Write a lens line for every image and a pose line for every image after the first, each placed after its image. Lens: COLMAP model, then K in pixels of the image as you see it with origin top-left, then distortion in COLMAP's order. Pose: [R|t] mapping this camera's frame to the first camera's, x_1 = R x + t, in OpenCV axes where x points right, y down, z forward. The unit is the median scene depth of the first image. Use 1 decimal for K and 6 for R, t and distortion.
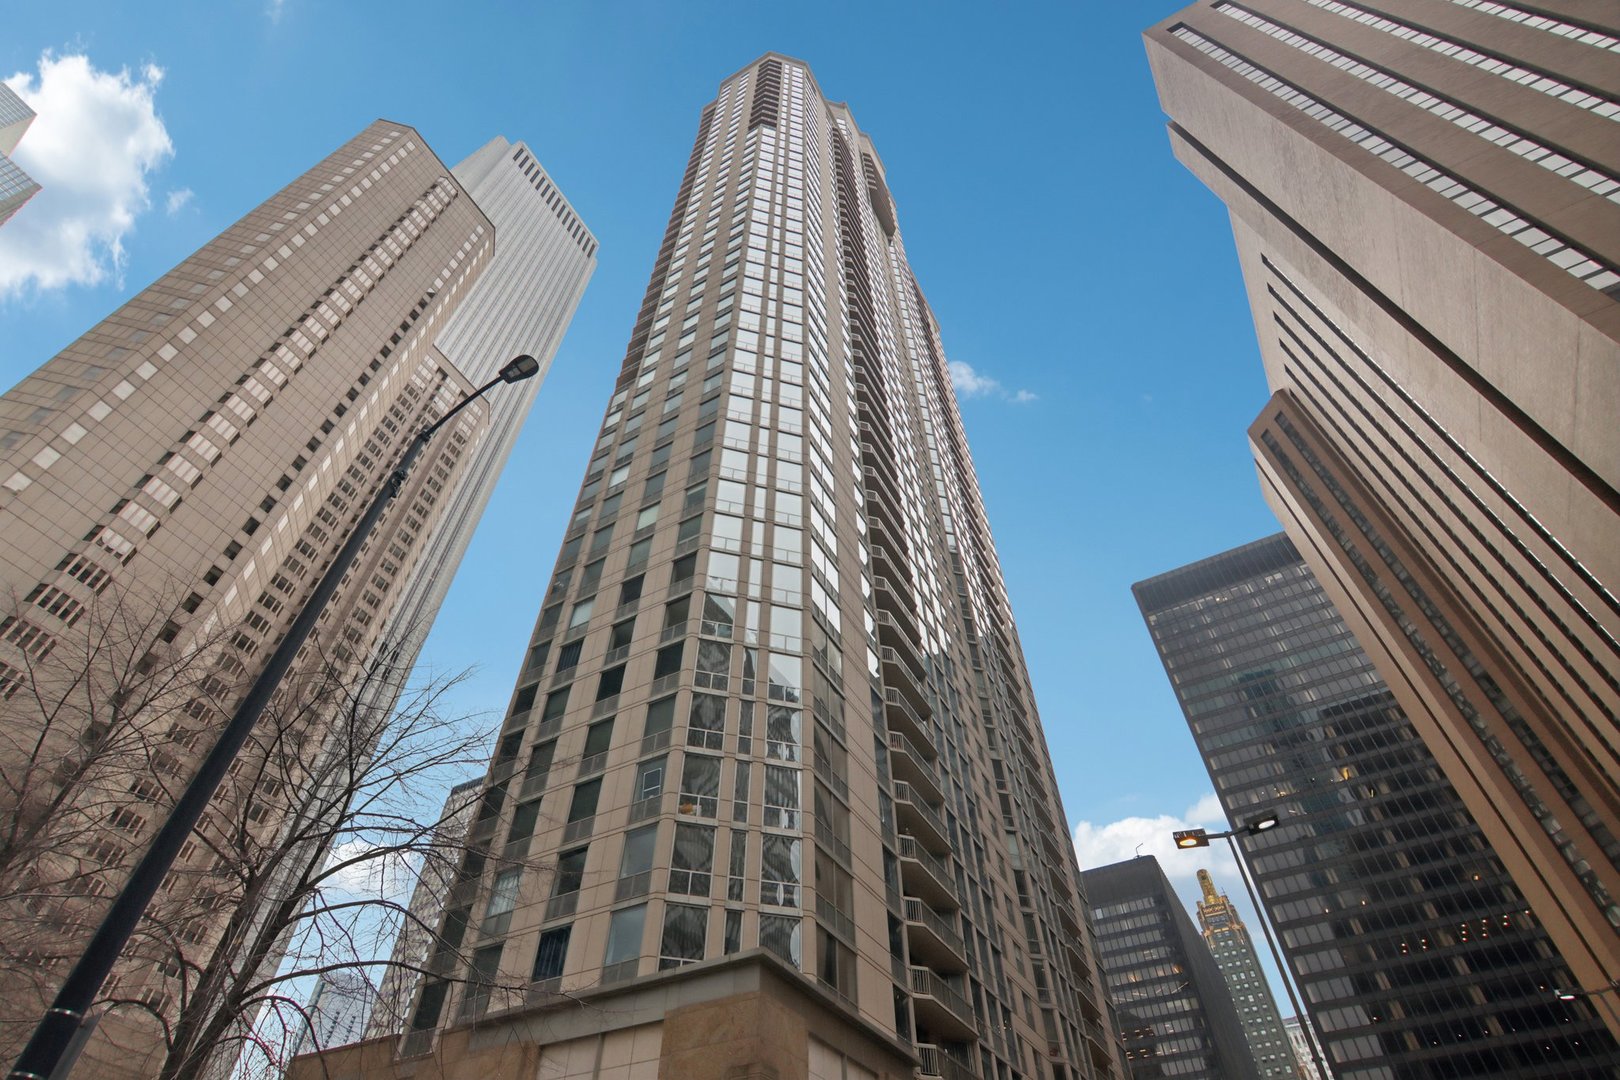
lens RADIAL K [[827.3, 0, 801.9], [0, 827.3, 530.1], [0, 0, 1]] dist [-0.006899, -0.006108]
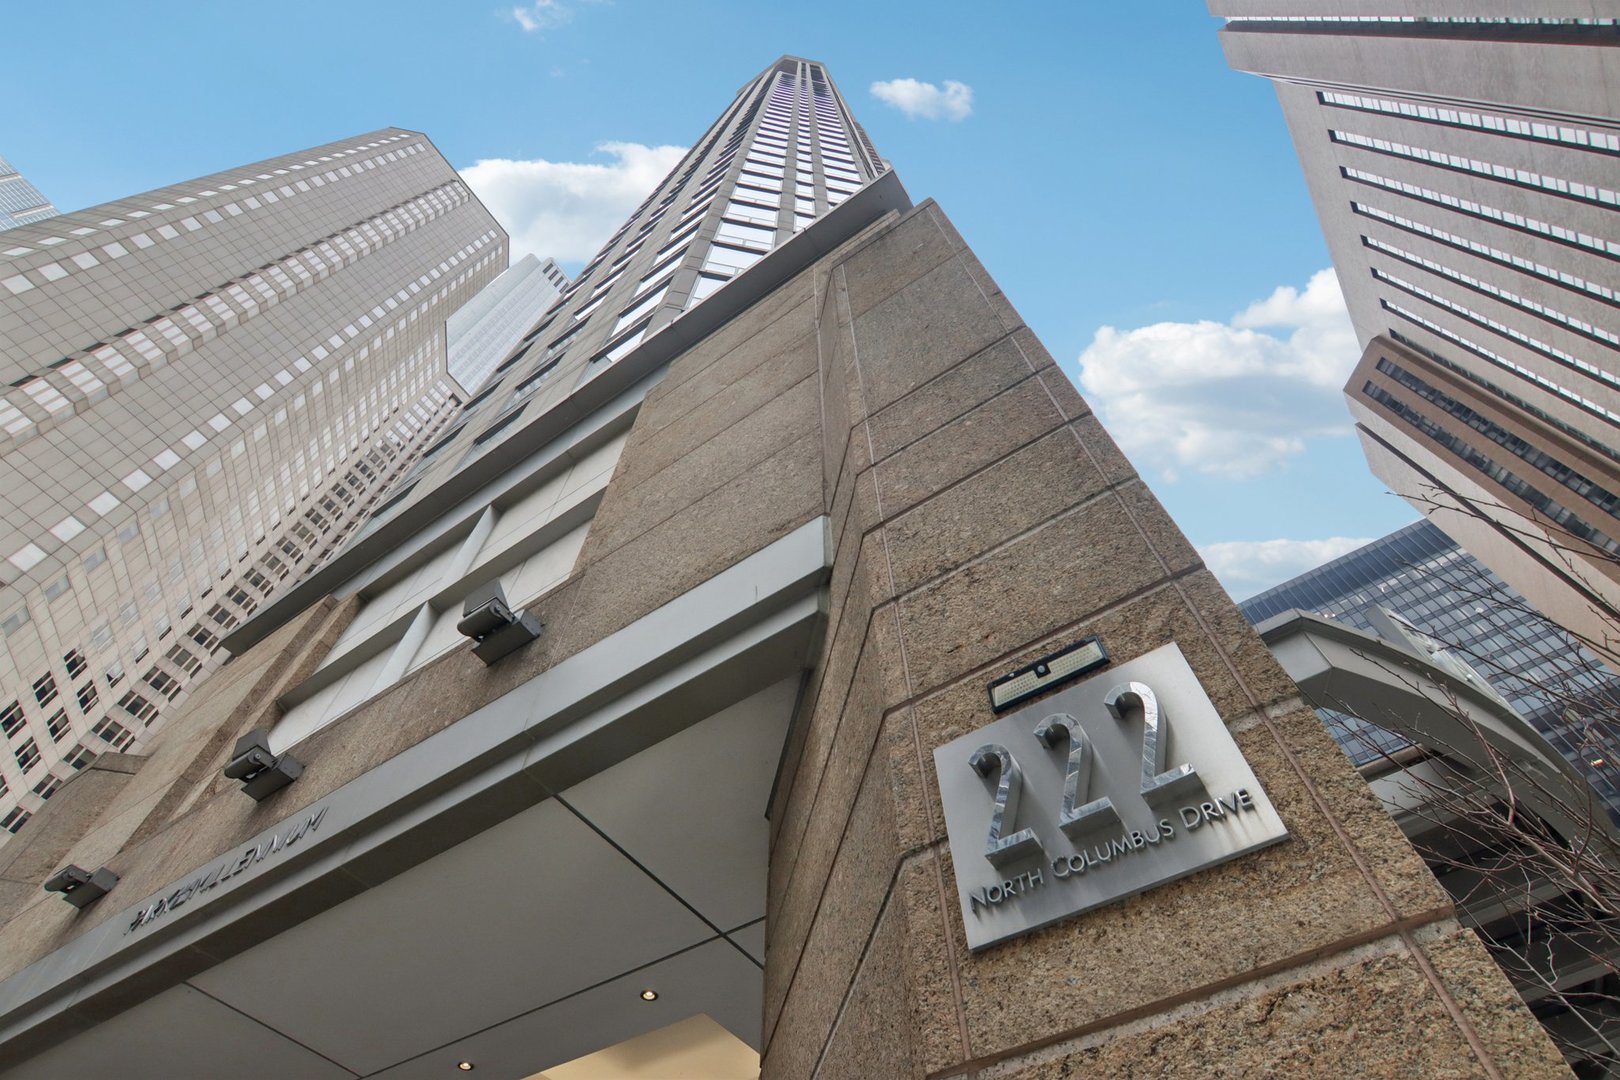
lens RADIAL K [[827.3, 0, 801.9], [0, 827.3, 530.1], [0, 0, 1]] dist [-0.006899, -0.006108]
pose [[0.997347, -0.061455, -0.039004, -0.015121], [0.054294, 0.985017, -0.163687, 0.135235], [0.048479, 0.161135, 0.985741, 0.118264]]
